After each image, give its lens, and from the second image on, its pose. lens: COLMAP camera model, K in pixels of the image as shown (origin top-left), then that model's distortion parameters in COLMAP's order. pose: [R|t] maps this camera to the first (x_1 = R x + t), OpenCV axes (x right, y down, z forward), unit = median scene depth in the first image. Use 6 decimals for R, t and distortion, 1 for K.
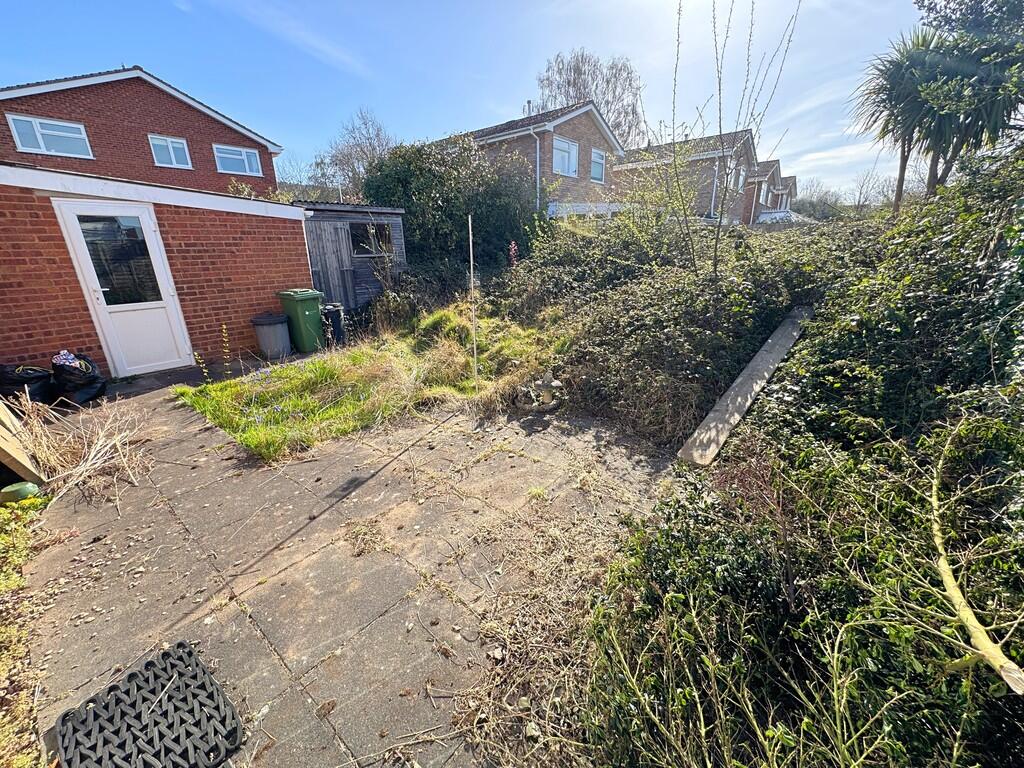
lens RADIAL K [[407.4, 0, 513.4], [0, 407.4, 381.4], [0, 0, 1]] dist [-0.002511, -0.000135]
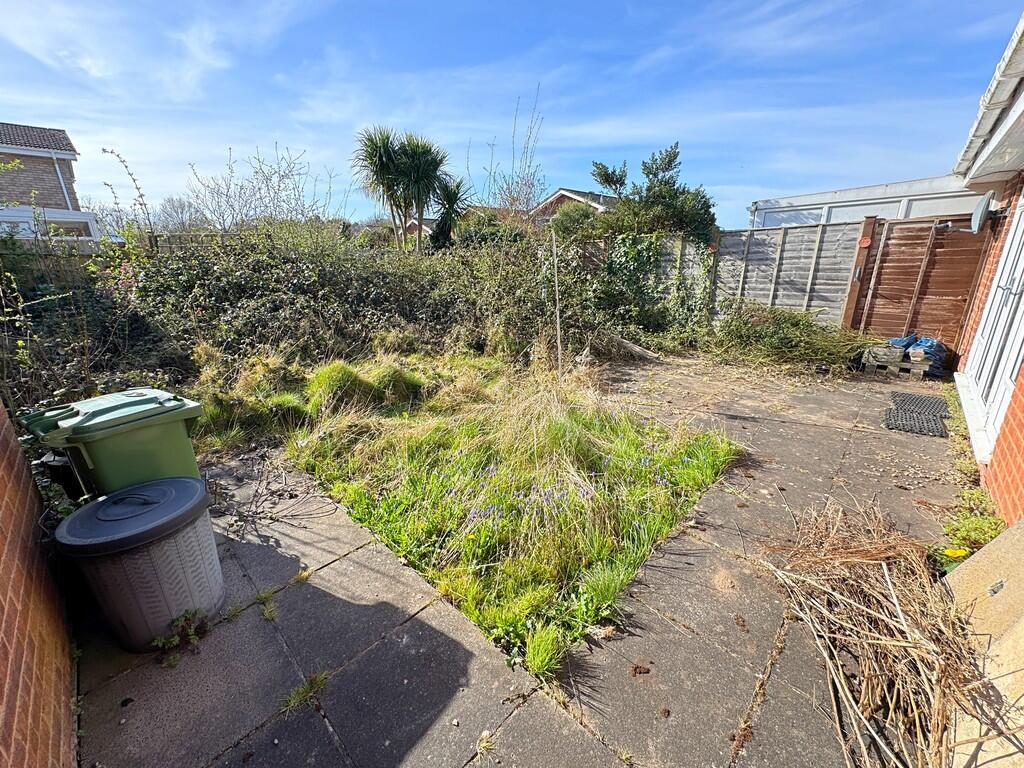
lens RADIAL K [[407.4, 0, 514.1], [0, 407.4, 386.7], [0, 0, 1]] dist [-0.002511, -0.000135]
pose [[0.072022, -0.282271, 0.956627, -1.793007], [0.334808, 0.910309, 0.243397, -0.455084], [-0.939530, 0.302756, 0.160069, 1.484550]]
